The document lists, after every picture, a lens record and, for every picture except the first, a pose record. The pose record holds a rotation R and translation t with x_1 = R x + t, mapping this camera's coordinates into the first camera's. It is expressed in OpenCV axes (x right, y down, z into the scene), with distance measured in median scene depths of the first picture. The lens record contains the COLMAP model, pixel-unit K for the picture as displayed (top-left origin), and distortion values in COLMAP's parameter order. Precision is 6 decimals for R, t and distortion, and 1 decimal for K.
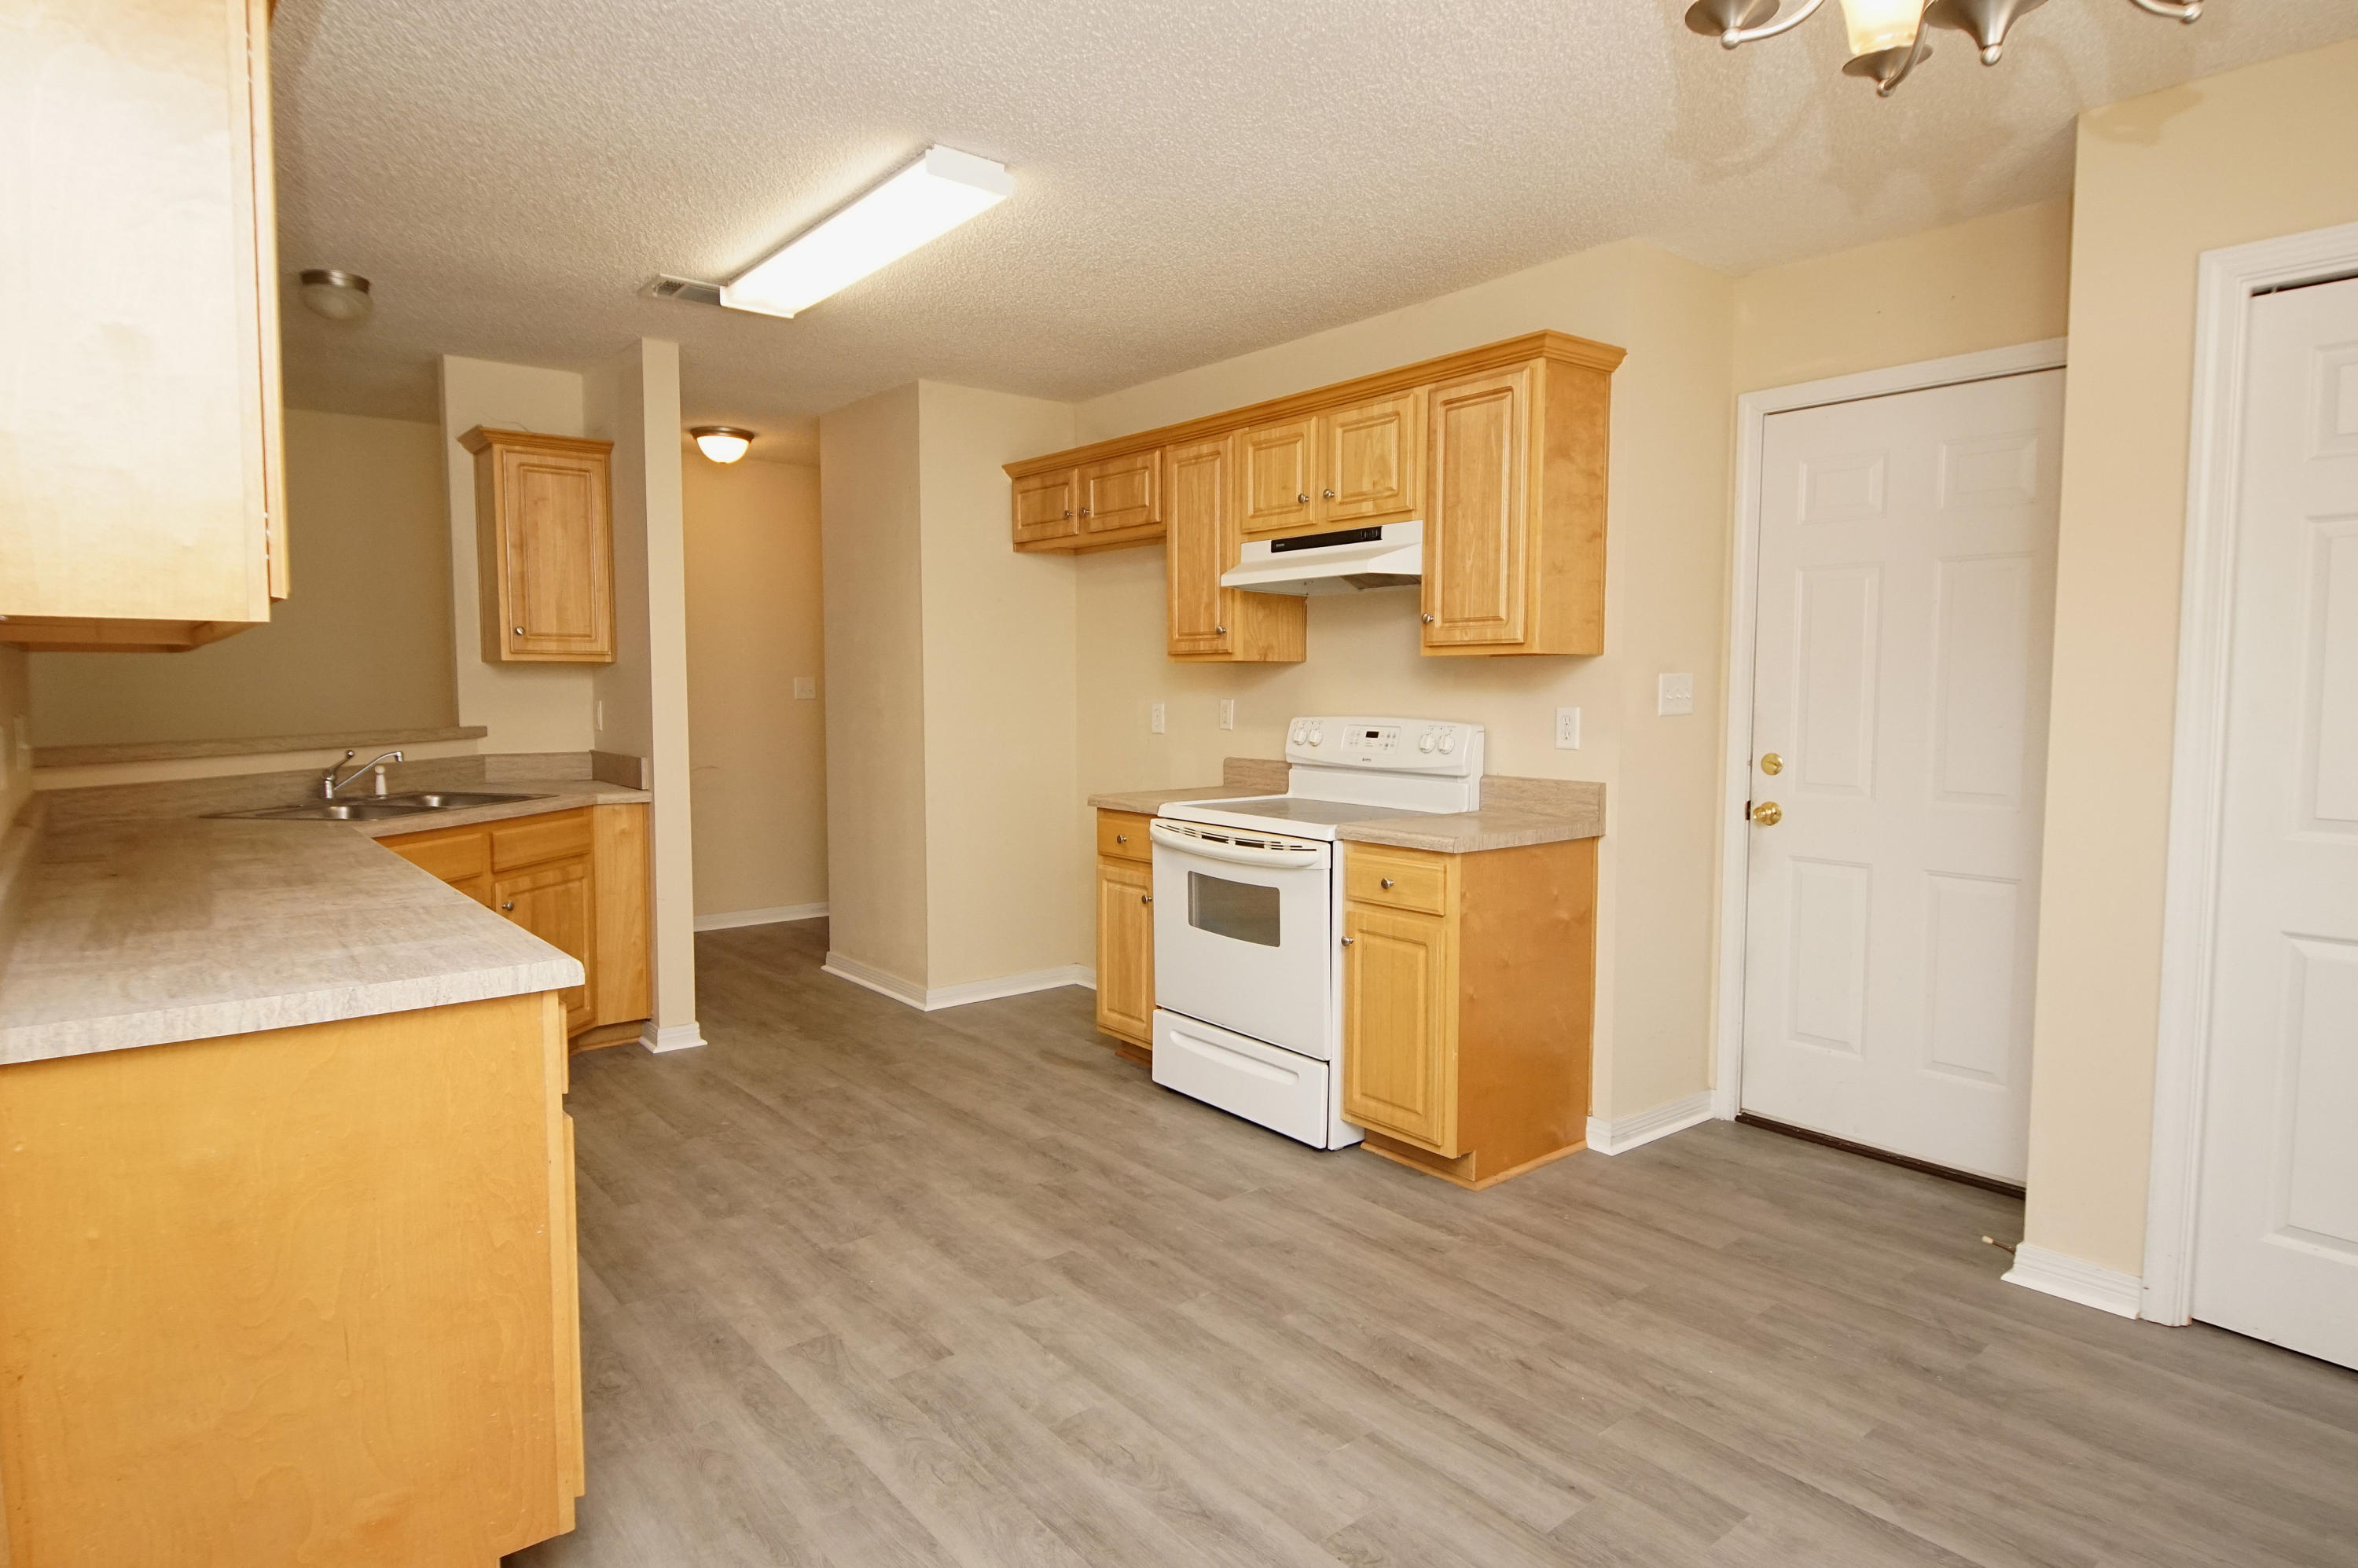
lens RADIAL K [[1263.8, 0, 1170.1], [0, 1263.8, 796.4], [0, 0, 1]] dist [0.021171, -0.016237]
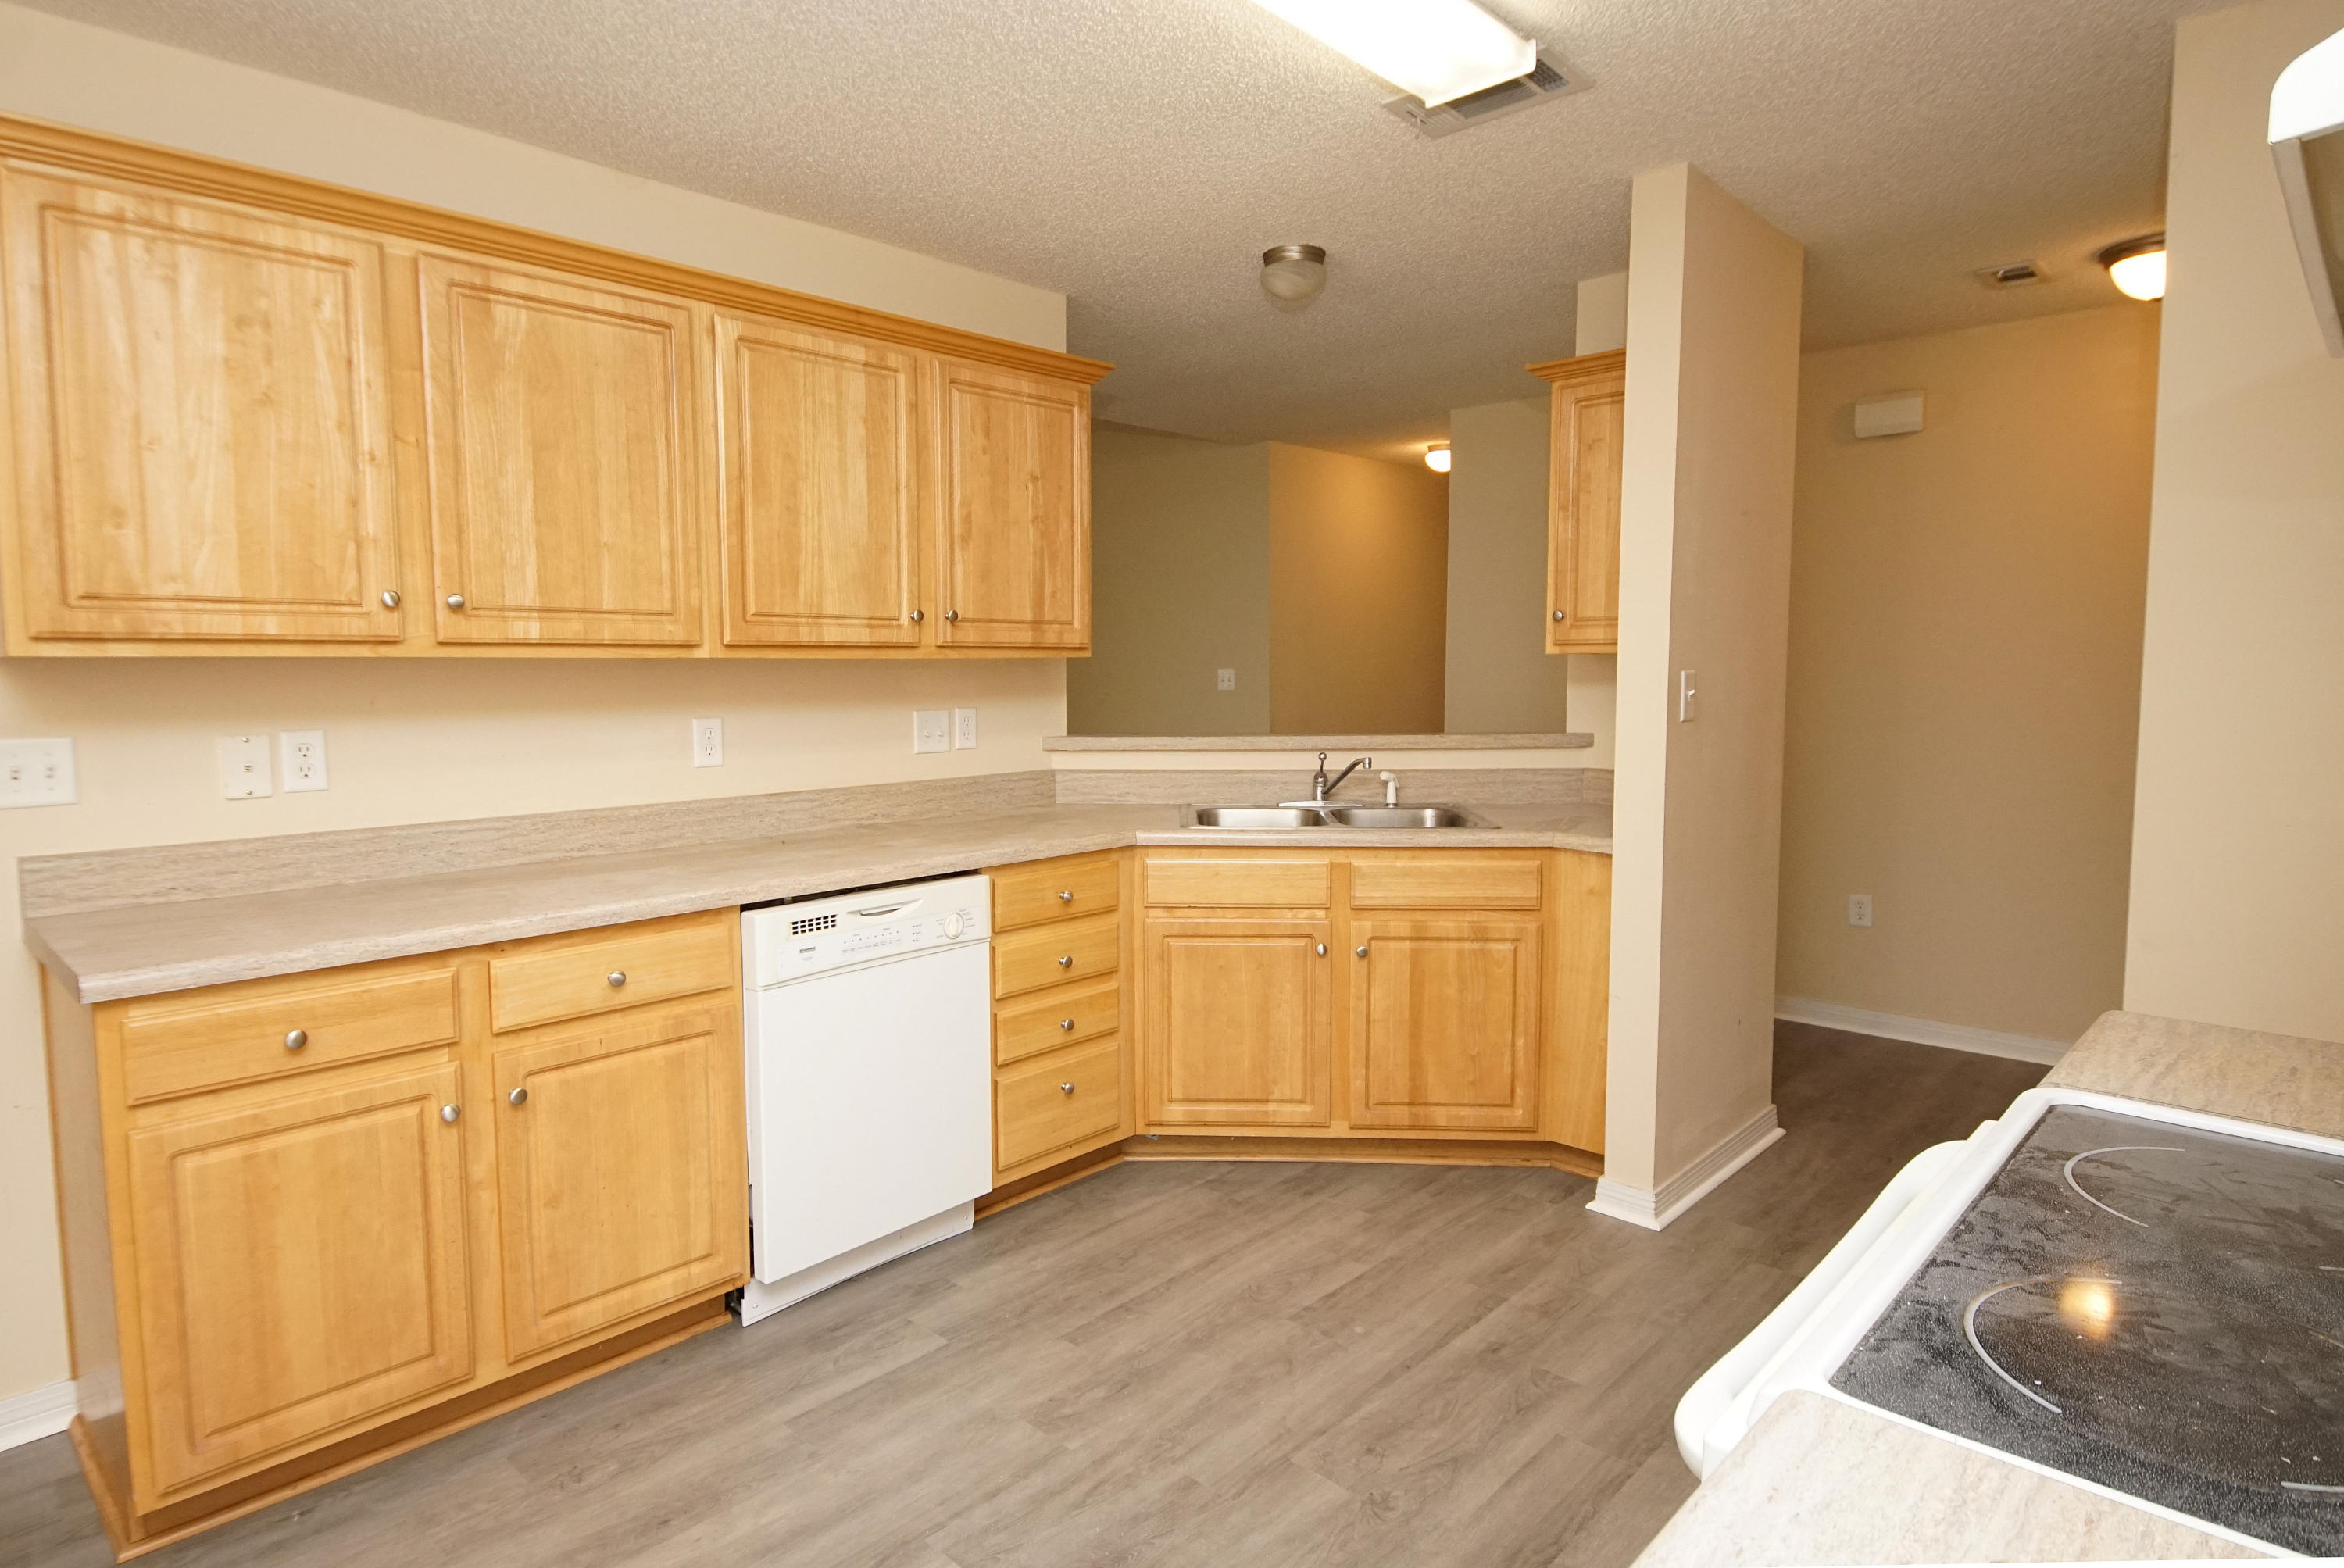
lens RADIAL K [[1256.3, 0, 1129.3], [0, 1256.3, 778.2], [0, 0, 1]] dist [0.021171, -0.016237]
pose [[0.112077, 0.084232, -0.990123, 0.301806], [-0.076961, 0.994144, 0.075862, -0.086273], [0.990715, 0.067698, 0.117903, 0.821019]]
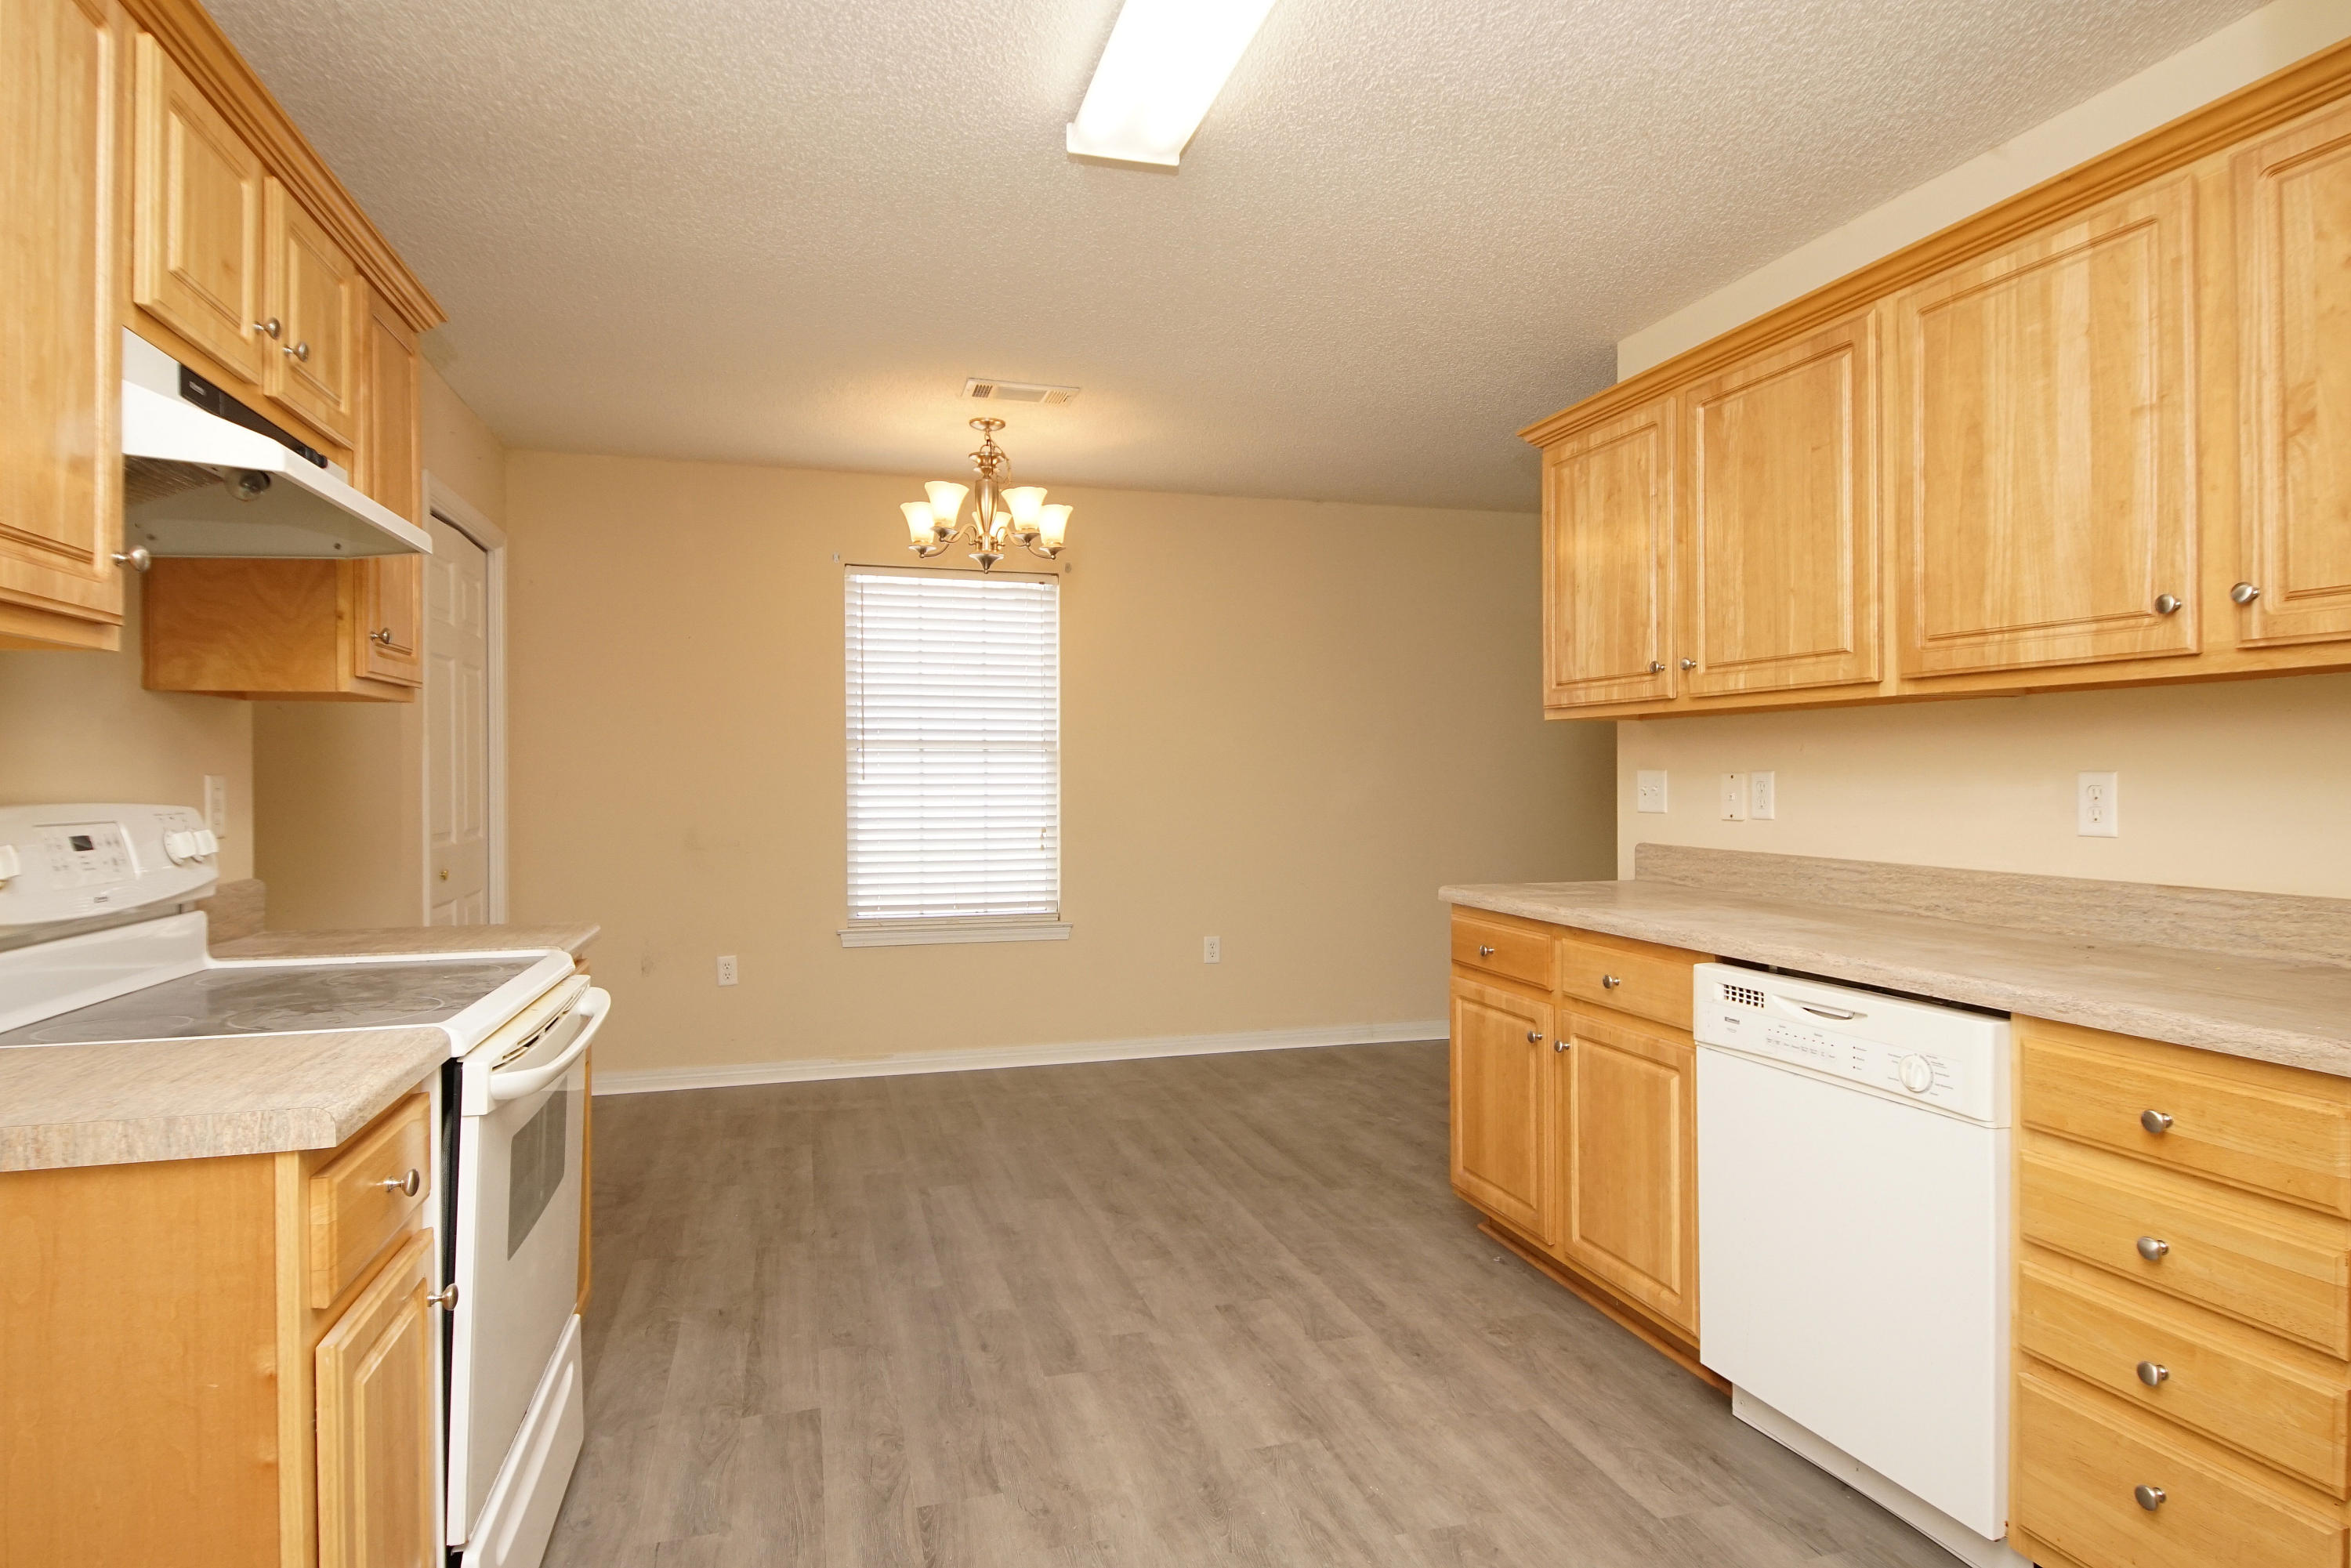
lens RADIAL K [[1260.1, 0, 1156.9], [0, 1260.1, 773.2], [0, 0, 1]] dist [0.021171, -0.016237]
pose [[-0.917998, 0.000932, 0.396585, -0.409037], [0.035066, 0.996271, 0.078826, -0.106860], [-0.395033, 0.086269, -0.914608, 1.425348]]
